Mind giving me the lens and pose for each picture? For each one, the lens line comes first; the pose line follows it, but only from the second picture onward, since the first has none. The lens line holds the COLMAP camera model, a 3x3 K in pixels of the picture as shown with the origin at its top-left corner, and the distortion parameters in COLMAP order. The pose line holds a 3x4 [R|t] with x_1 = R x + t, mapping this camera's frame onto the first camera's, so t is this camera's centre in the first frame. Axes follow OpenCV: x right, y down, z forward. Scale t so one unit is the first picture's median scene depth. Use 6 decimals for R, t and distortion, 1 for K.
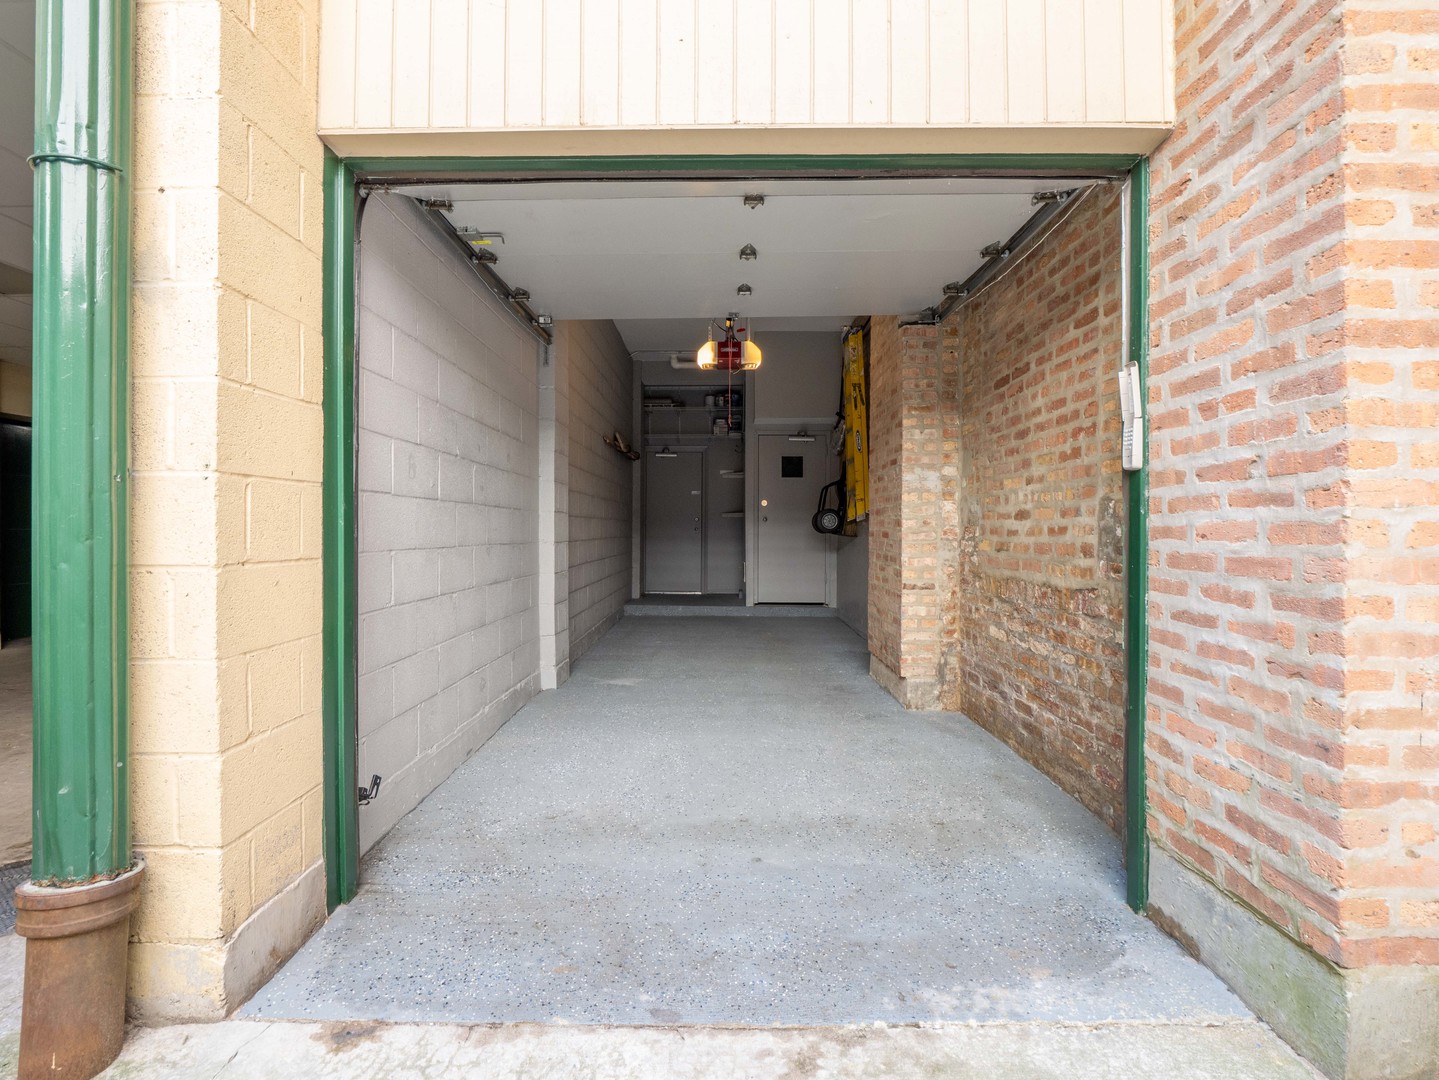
lens RADIAL K [[696.3, 0, 719.1], [0, 696.3, 535.9], [0, 0, 1]] dist [-0.014291, -0.001860]
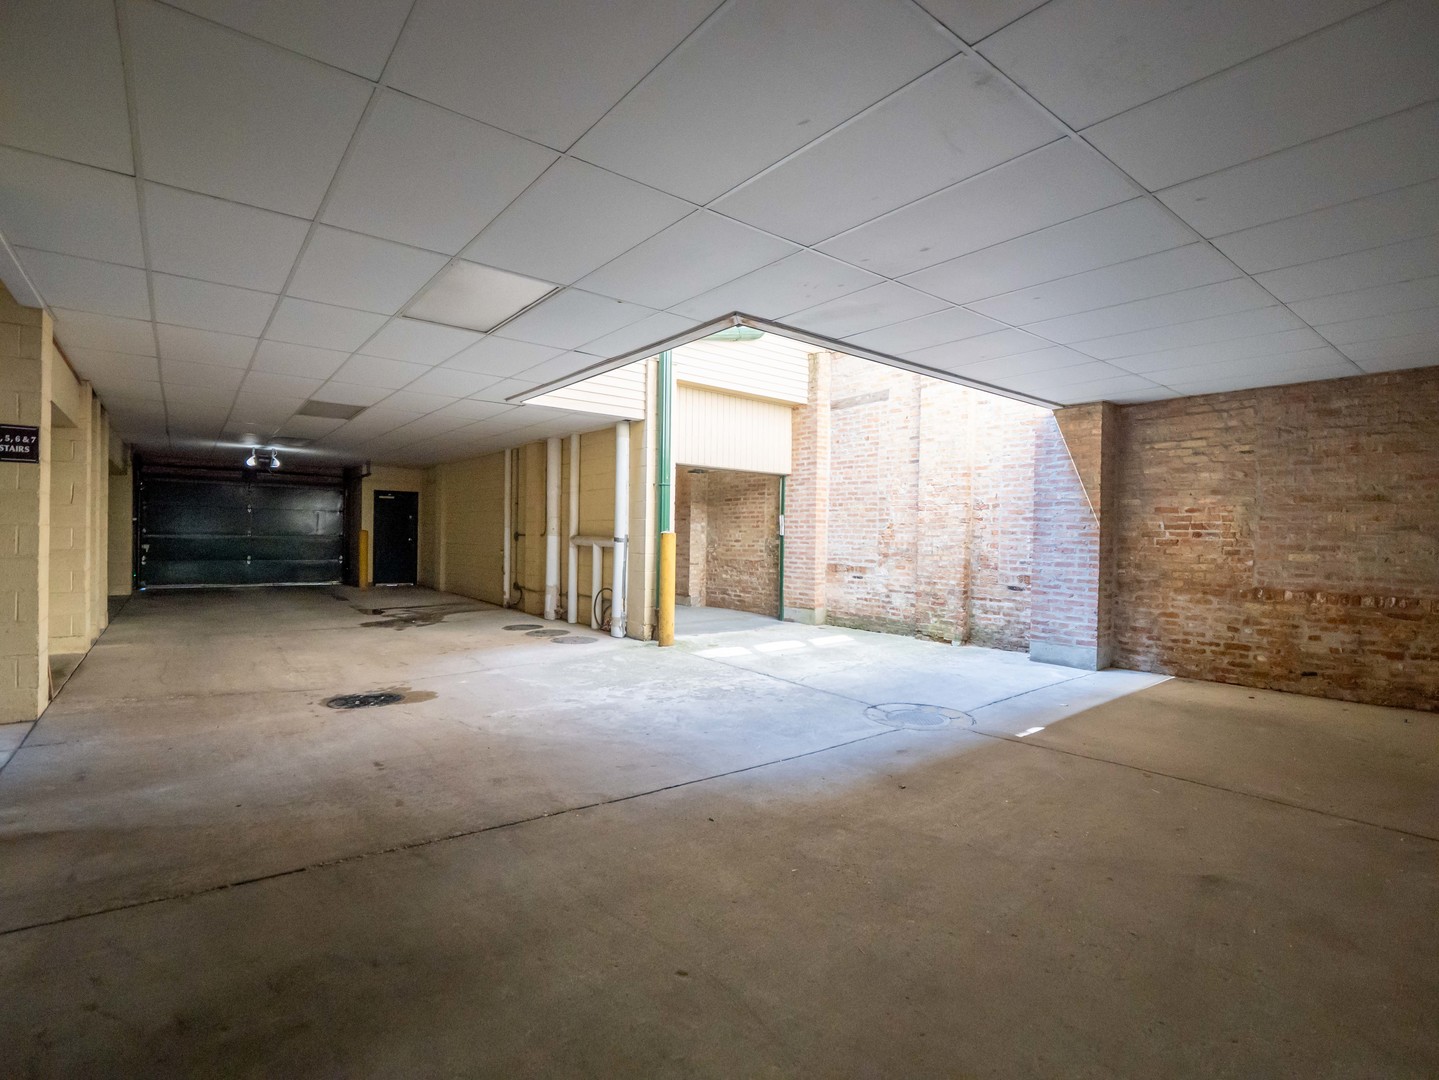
lens RADIAL K [[696.3, 0, 716.6], [0, 696.3, 540.3], [0, 0, 1]] dist [-0.014291, -0.001860]
pose [[0.779663, 0.009482, 0.626127, -3.044380], [-0.011525, 0.999933, -0.000792, -0.048414], [-0.626093, -0.006599, 0.779720, -2.757039]]
